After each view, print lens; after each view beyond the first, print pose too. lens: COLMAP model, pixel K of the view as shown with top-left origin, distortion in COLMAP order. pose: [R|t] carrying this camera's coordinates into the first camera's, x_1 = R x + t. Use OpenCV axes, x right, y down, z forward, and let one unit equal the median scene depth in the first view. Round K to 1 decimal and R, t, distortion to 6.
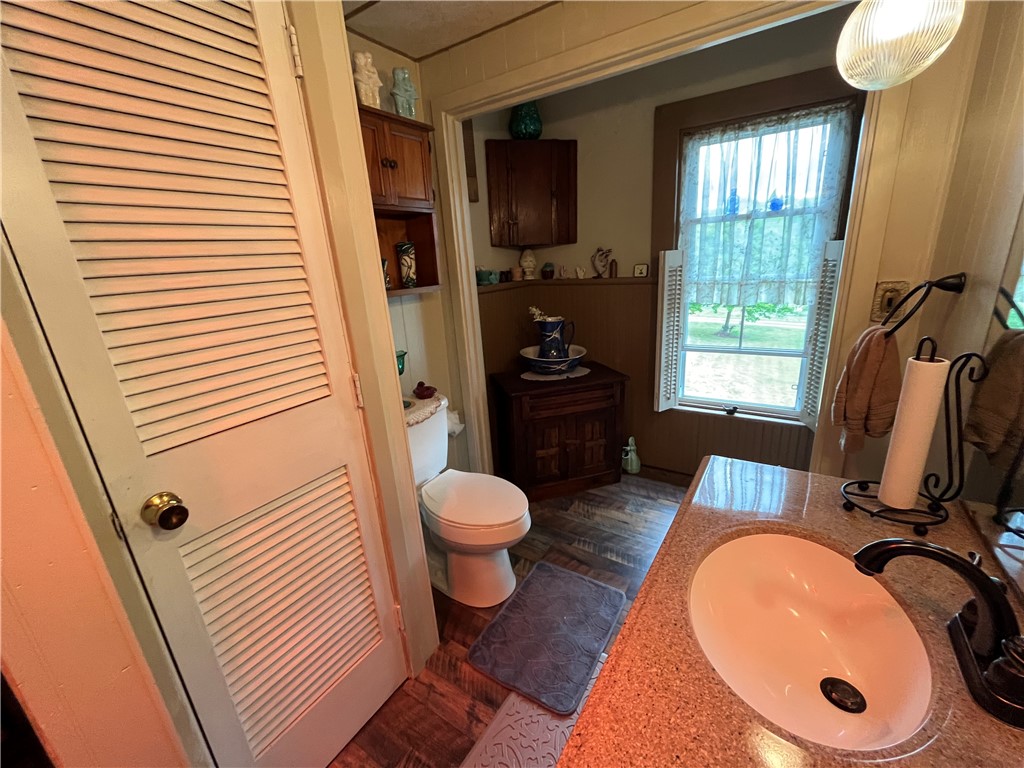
lens RADIAL K [[418.1, 0, 509.2], [0, 418.1, 385.6], [0, 0, 1]] dist [-0.000743, -0.000073]
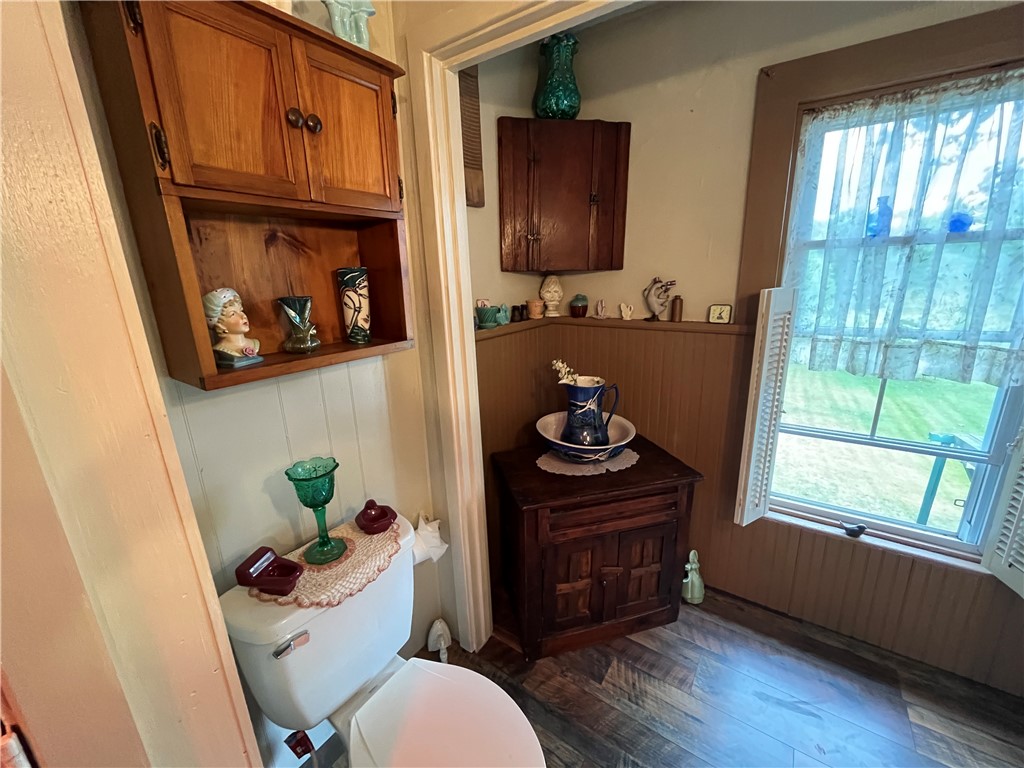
lens RADIAL K [[418.1, 0, 509.9], [0, 418.1, 386.7], [0, 0, 1]] dist [-0.000743, -0.000073]
pose [[0.999042, 0.037489, -0.022593, -0.005375], [-0.038038, 0.998979, -0.024364, -0.134272], [0.021657, 0.025200, 0.999448, 0.334170]]
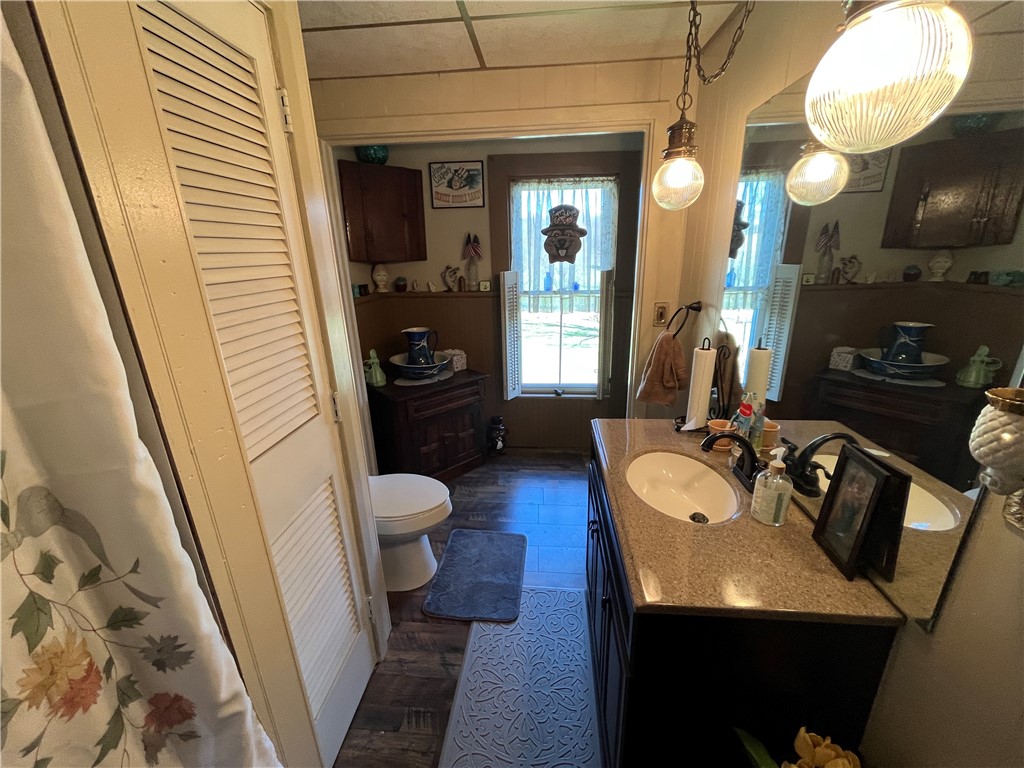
lens RADIAL K [[418.1, 0, 507.3], [0, 418.1, 385.5], [0, 0, 1]] dist [-0.000743, -0.000073]
pose [[0.880358, -0.103716, 0.462830, -0.227813], [0.104811, 0.994216, 0.023431, -0.011865], [-0.462584, 0.027882, 0.886137, -0.096748]]
